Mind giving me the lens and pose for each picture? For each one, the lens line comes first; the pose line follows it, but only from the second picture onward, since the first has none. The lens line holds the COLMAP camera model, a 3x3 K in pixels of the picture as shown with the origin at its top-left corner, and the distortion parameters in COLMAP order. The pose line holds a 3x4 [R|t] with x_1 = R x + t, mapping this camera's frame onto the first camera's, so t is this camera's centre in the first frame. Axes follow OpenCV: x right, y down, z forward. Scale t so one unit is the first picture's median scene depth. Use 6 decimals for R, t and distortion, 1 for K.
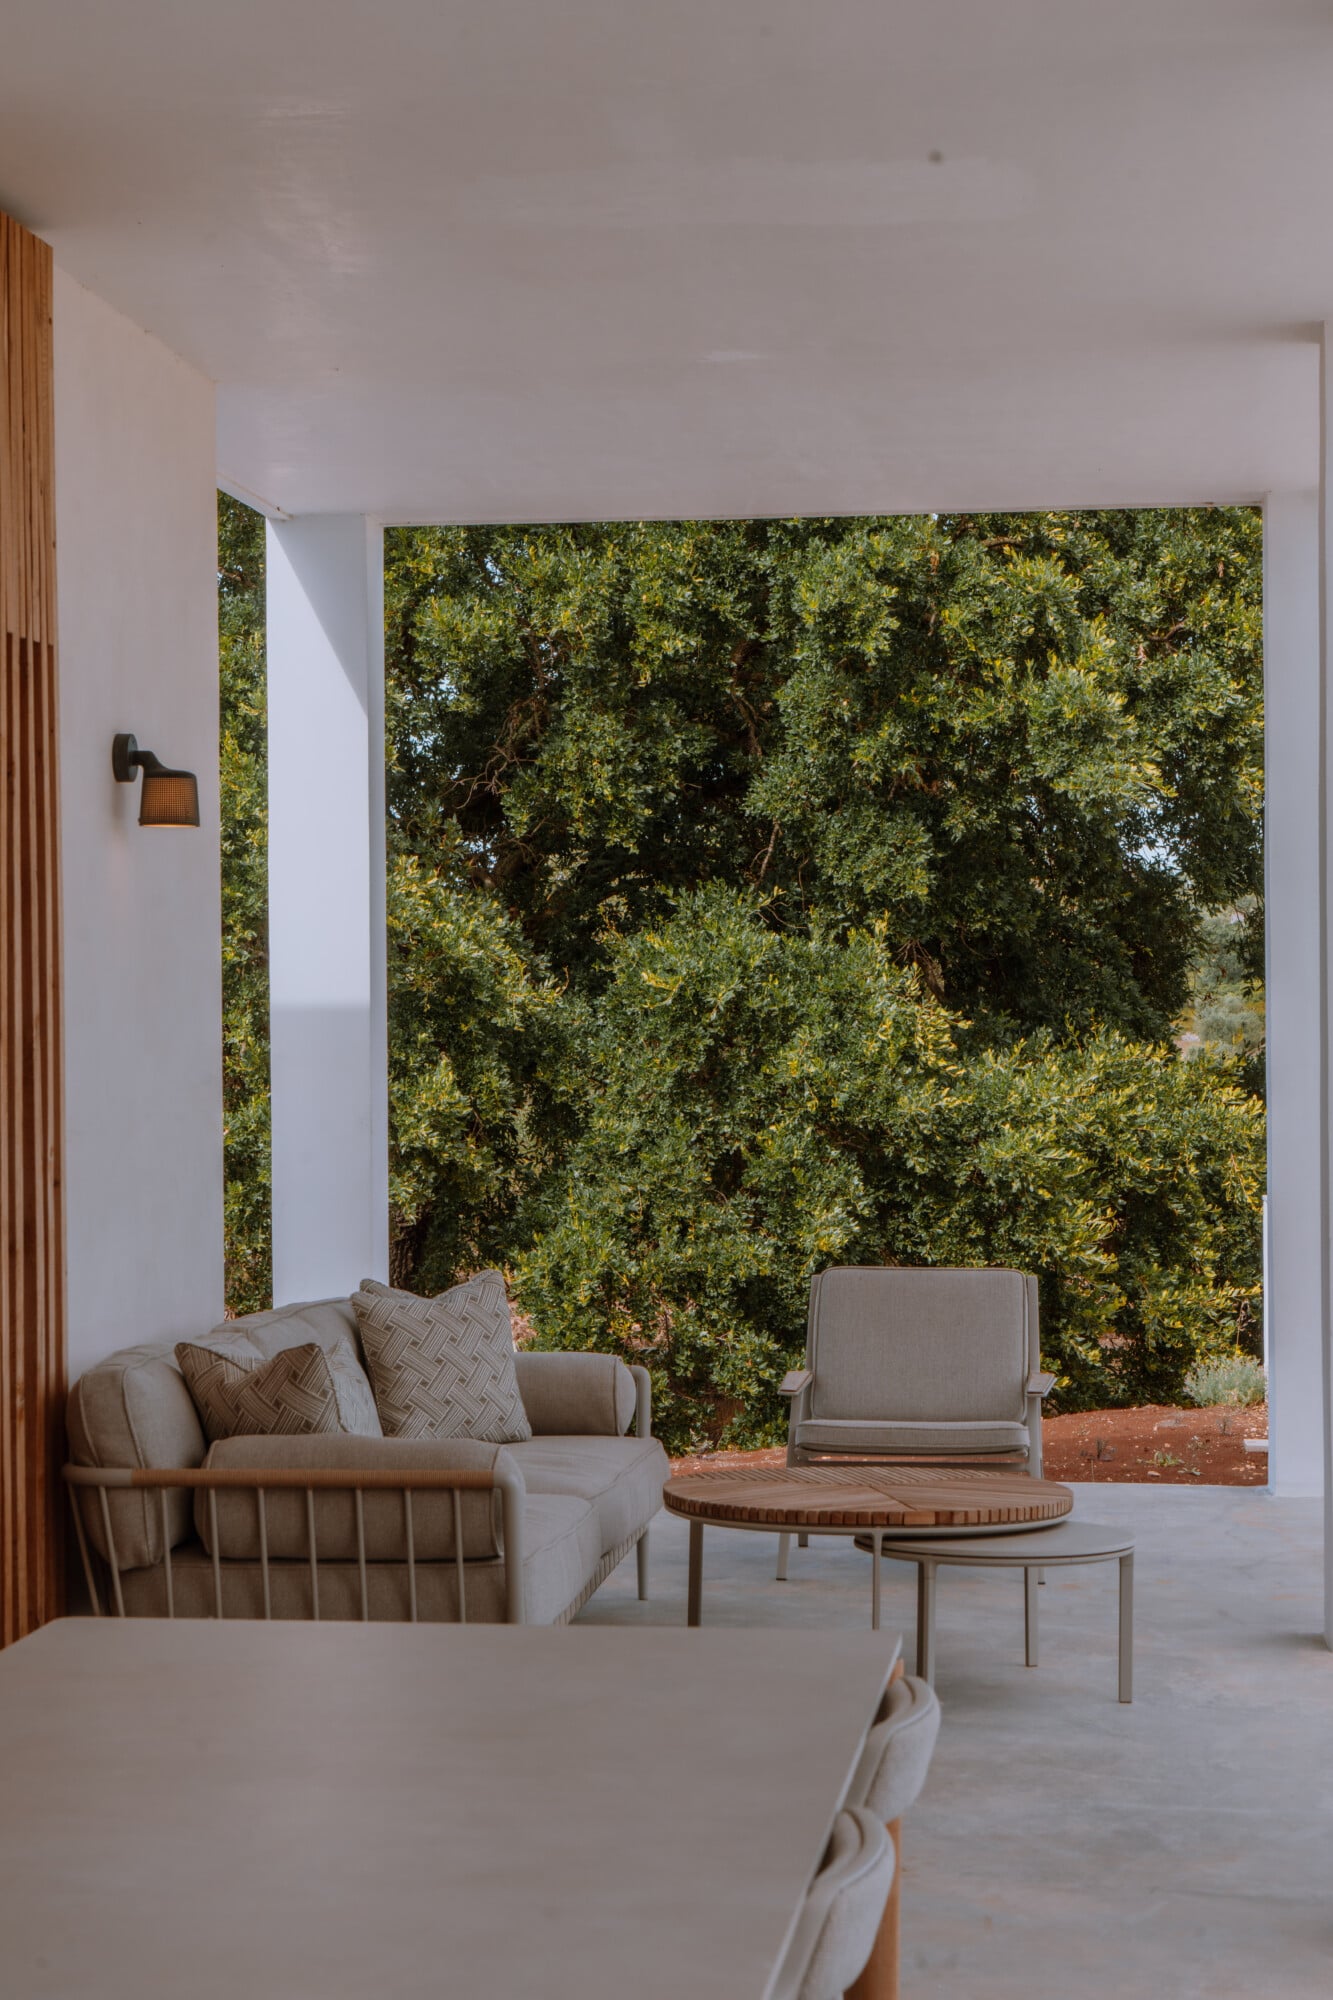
lens RADIAL K [[3801.3, 0, 506.4], [0, 3801.3, 1000.4], [0, 0, 1]] dist [0.185490, 0.013249]
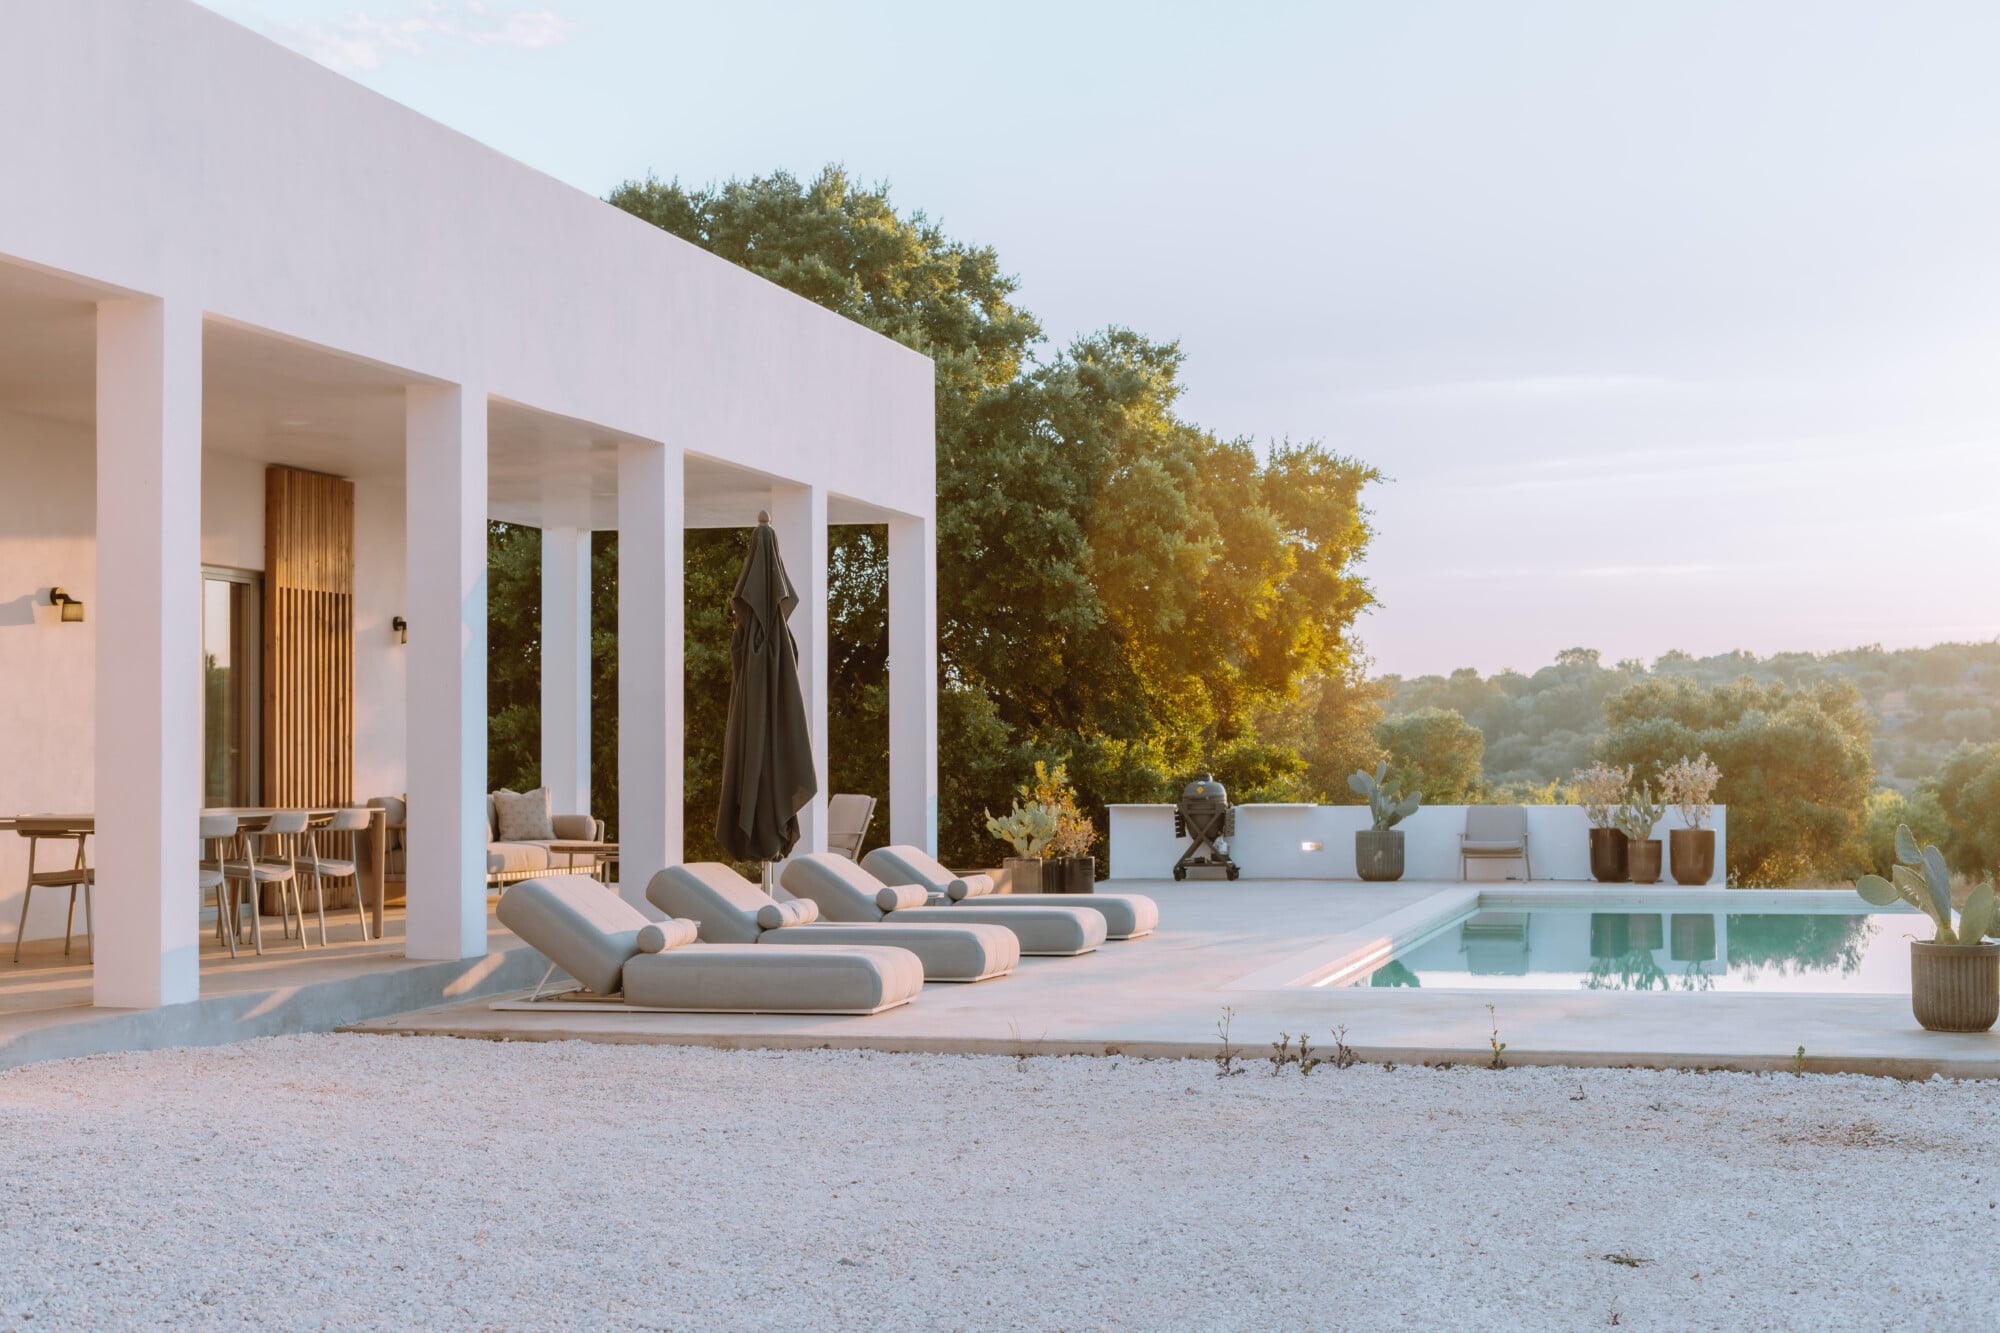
lens RADIAL K [[2998.8, 0, 1043.5], [0, 2998.8, 666.5], [0, 0, 1]] dist [0.005931, 0.046958]
pose [[0.993690, -0.001621, -0.112152, 0.327032], [-0.001913, 0.999505, -0.031400, 0.024196], [0.112148, 0.031416, 0.993195, -0.673165]]
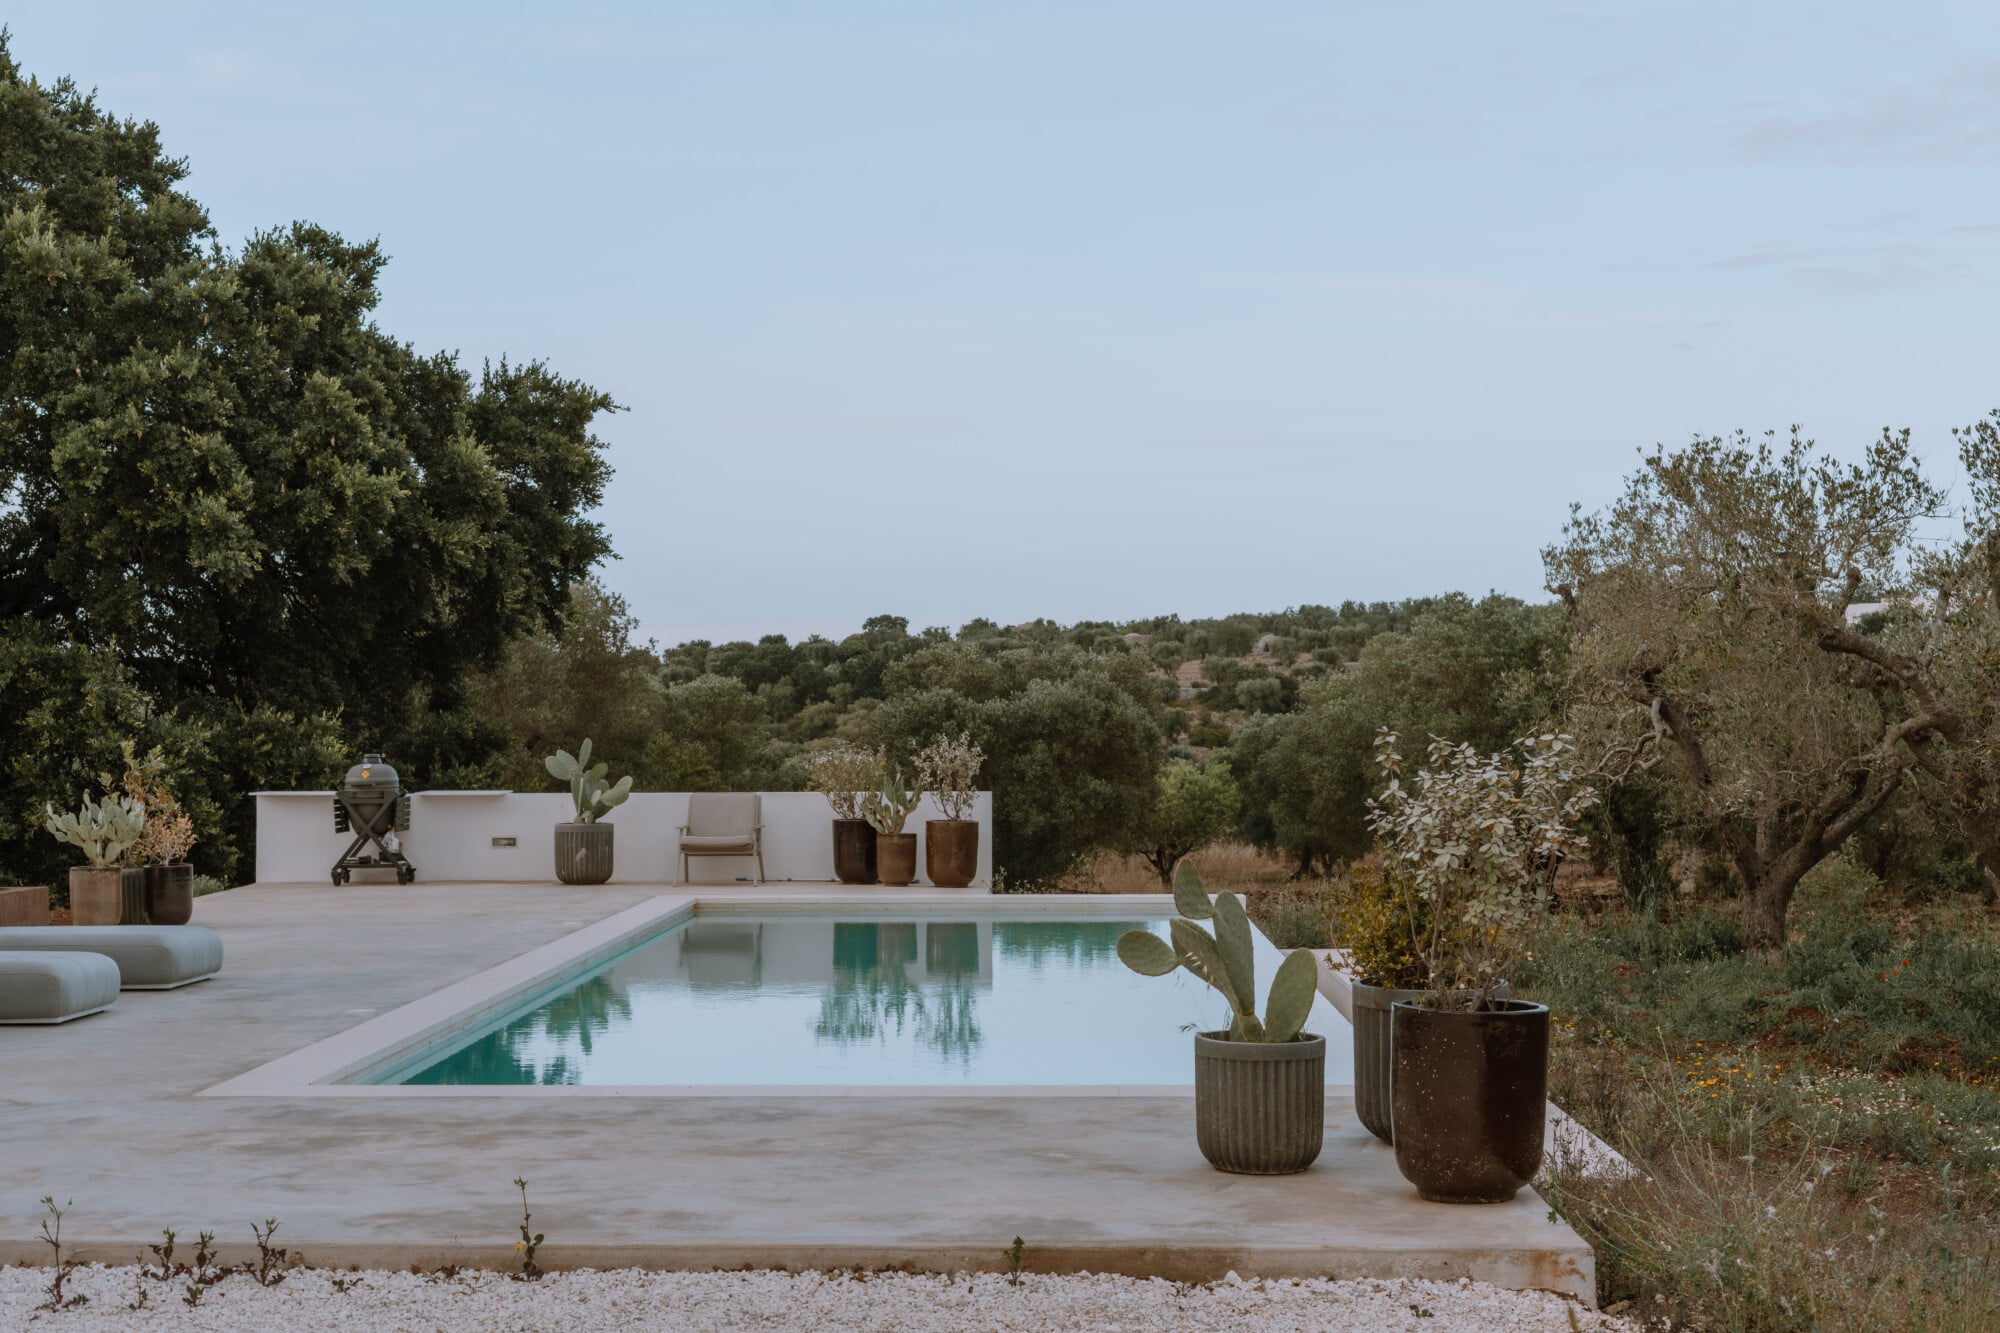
lens RADIAL K [[2962.4, 0, 969.1], [0, 2962.4, 666.9], [0, 0, 1]] dist [-0.012517, 0.024755]
pose [[0.996030, 0.005055, 0.088879, 0.376304], [-0.003221, 0.999779, -0.020762, 0.018874], [-0.088965, 0.020393, 0.995826, -0.391462]]
